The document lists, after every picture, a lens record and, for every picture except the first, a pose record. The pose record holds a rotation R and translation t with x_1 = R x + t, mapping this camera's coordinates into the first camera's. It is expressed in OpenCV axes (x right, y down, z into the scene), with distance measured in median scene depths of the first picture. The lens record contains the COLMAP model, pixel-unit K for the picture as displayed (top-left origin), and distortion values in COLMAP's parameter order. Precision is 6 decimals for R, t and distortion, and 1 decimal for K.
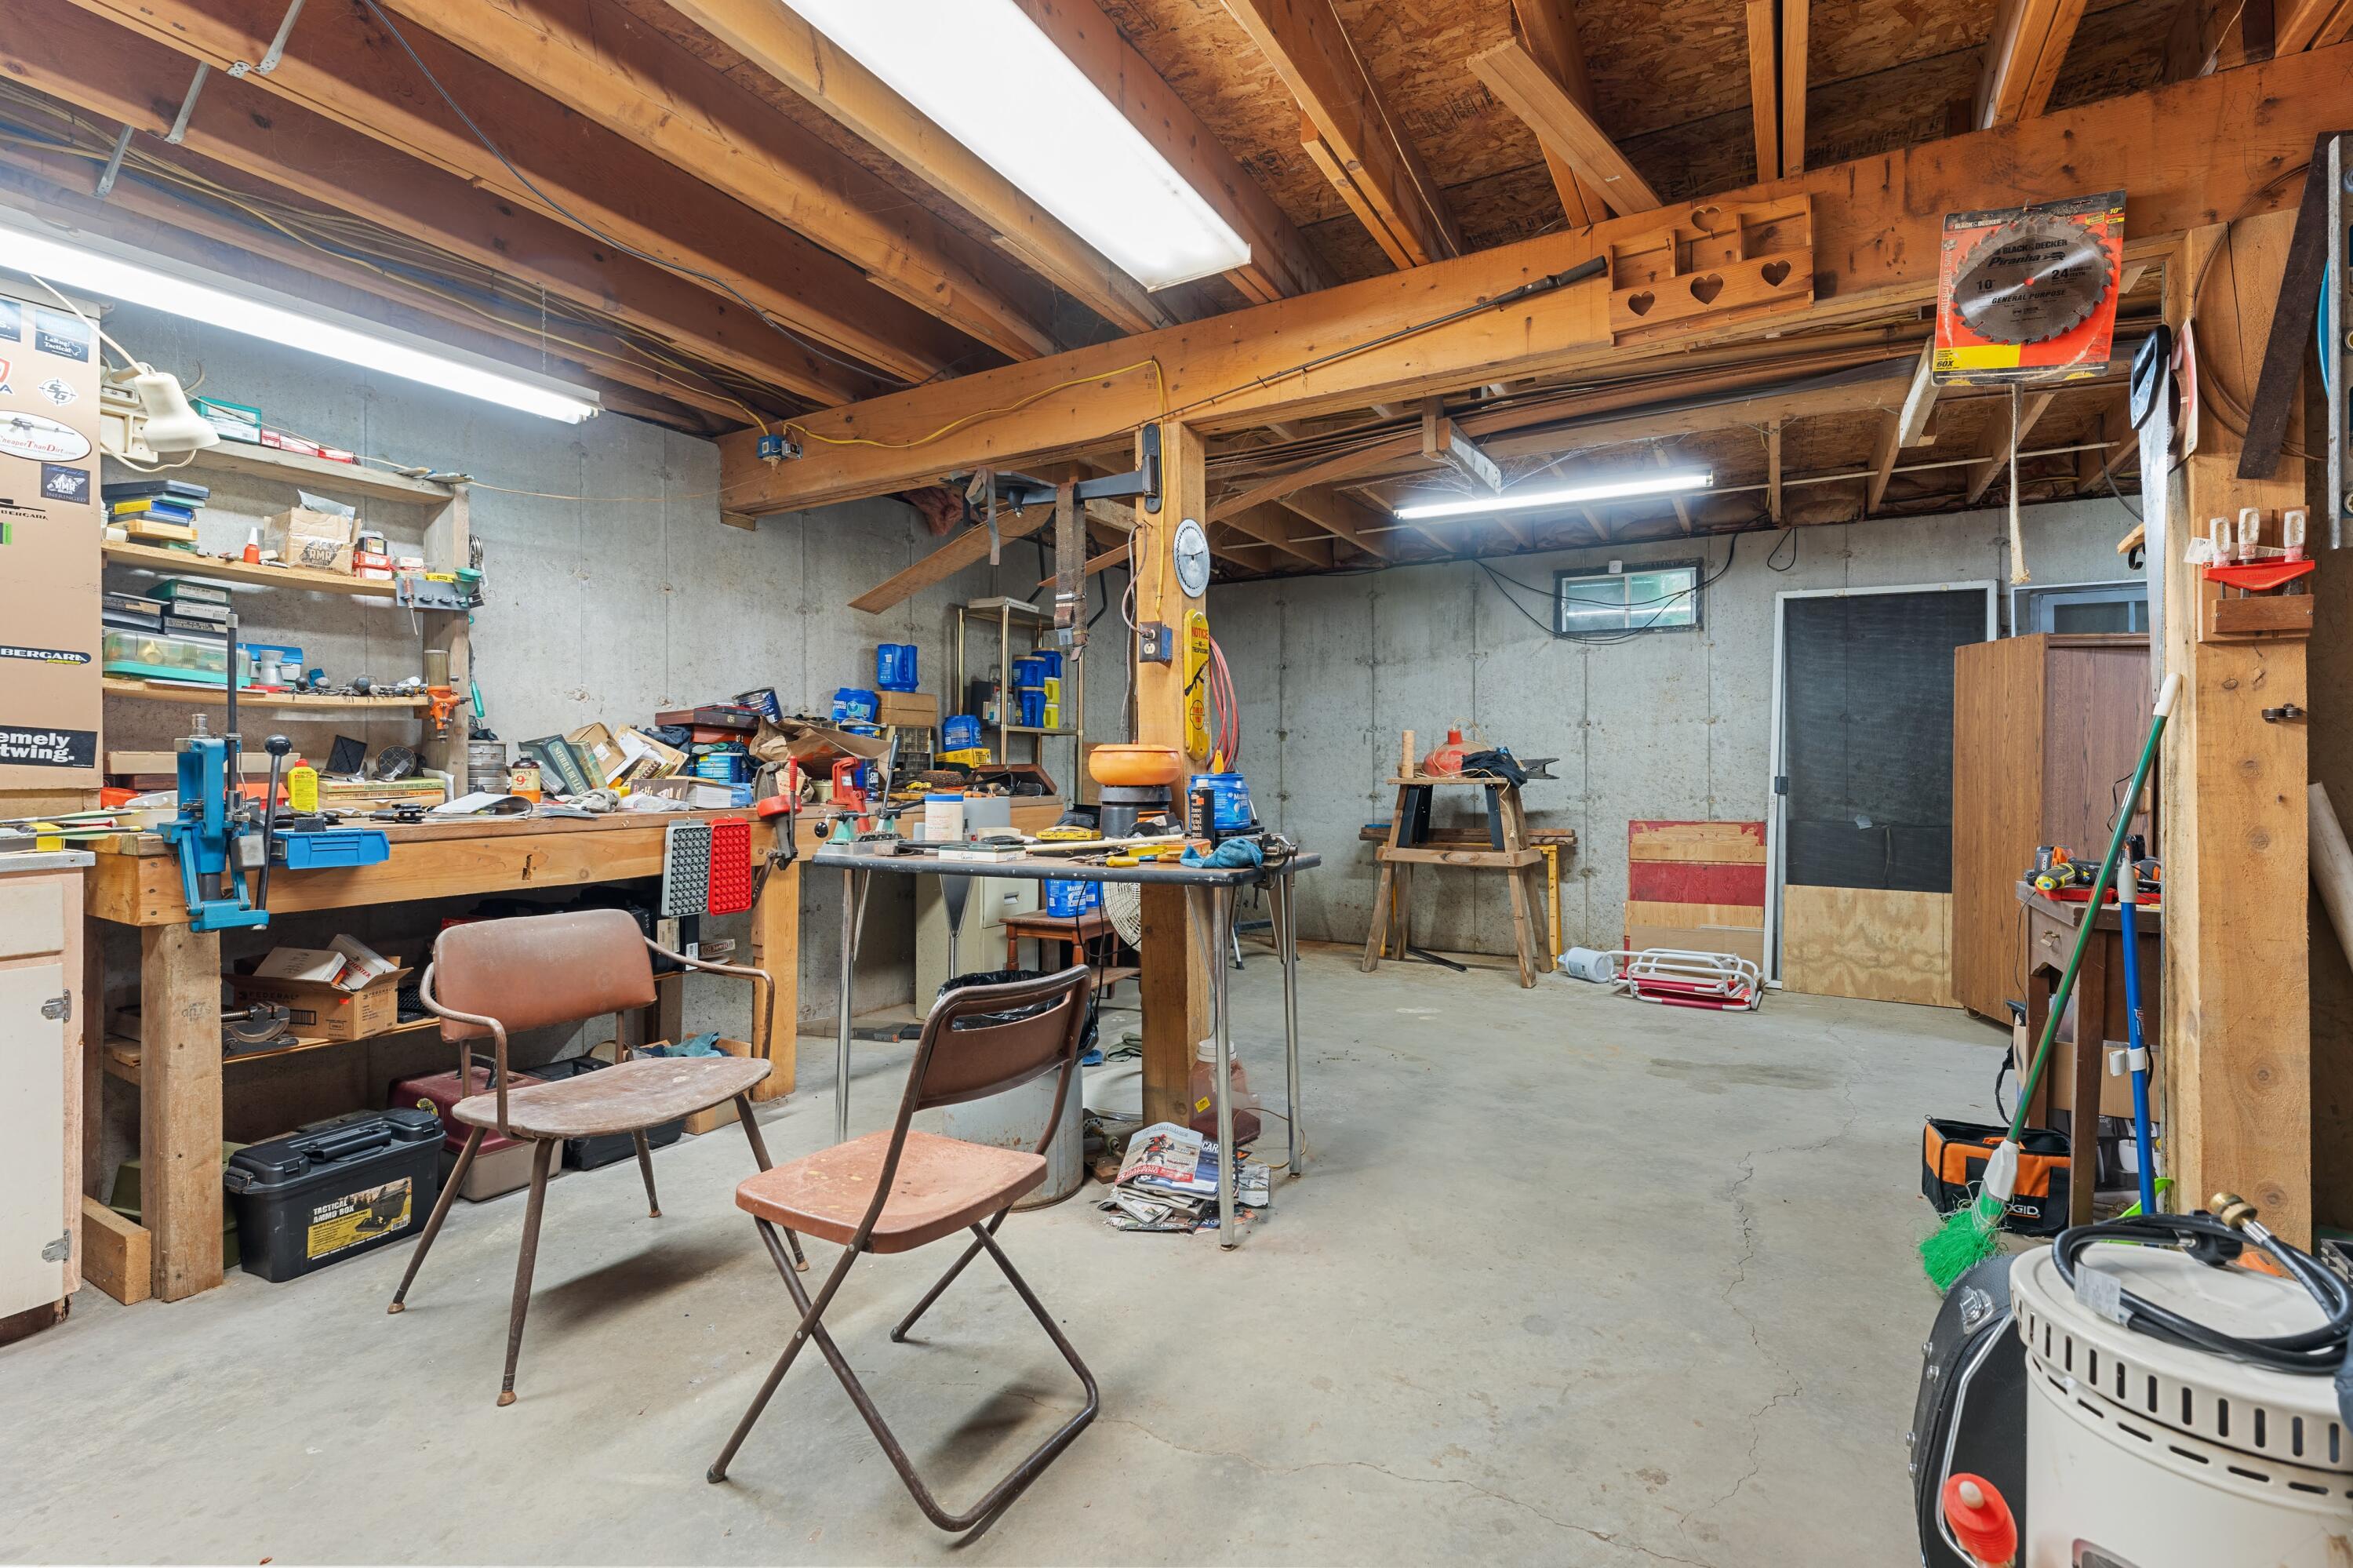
lens RADIAL K [[1035.4, 0, 1185.0], [0, 1035.4, 770.4], [0, 0, 1]] dist [-0.001873, 0.000481]
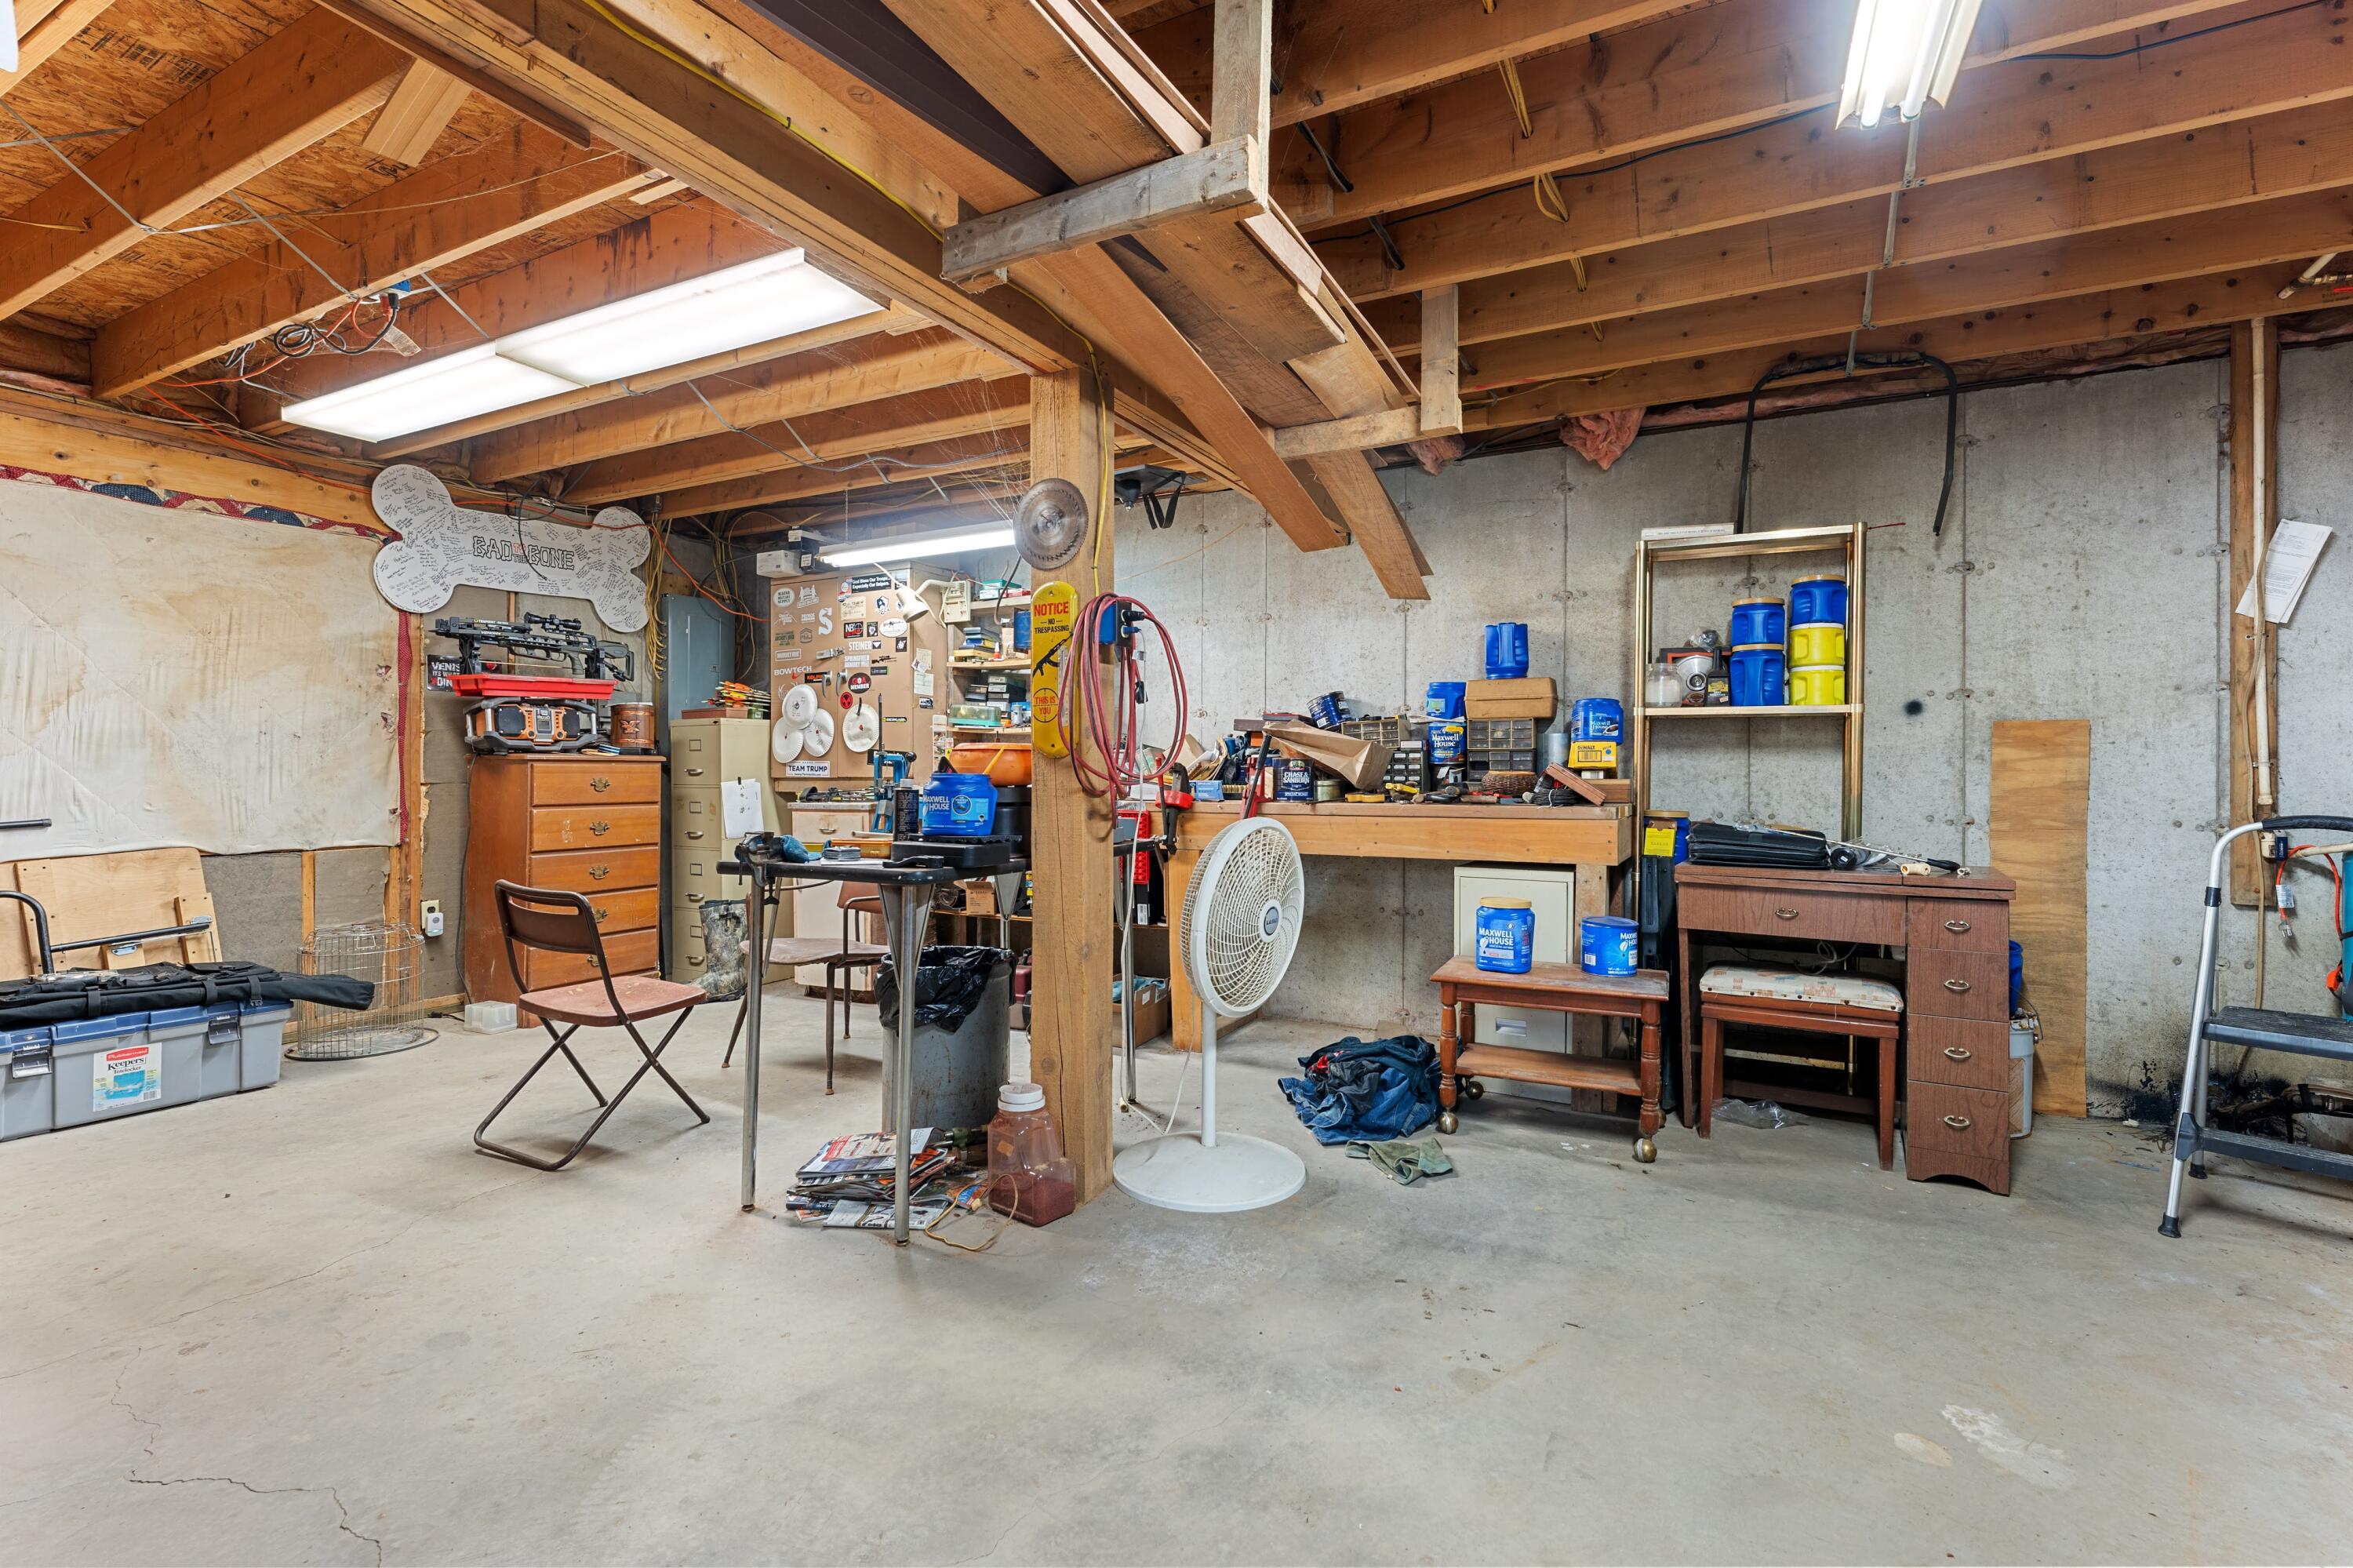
lens RADIAL K [[1035.4, 0, 1185.0], [0, 1035.4, 770.4], [0, 0, 1]] dist [-0.001873, 0.000481]
pose [[0.042789, 0.002432, -0.999081, 0.964230], [-0.001851, 0.999996, 0.002354, -0.003140], [0.999082, 0.001749, 0.042793, 1.185904]]
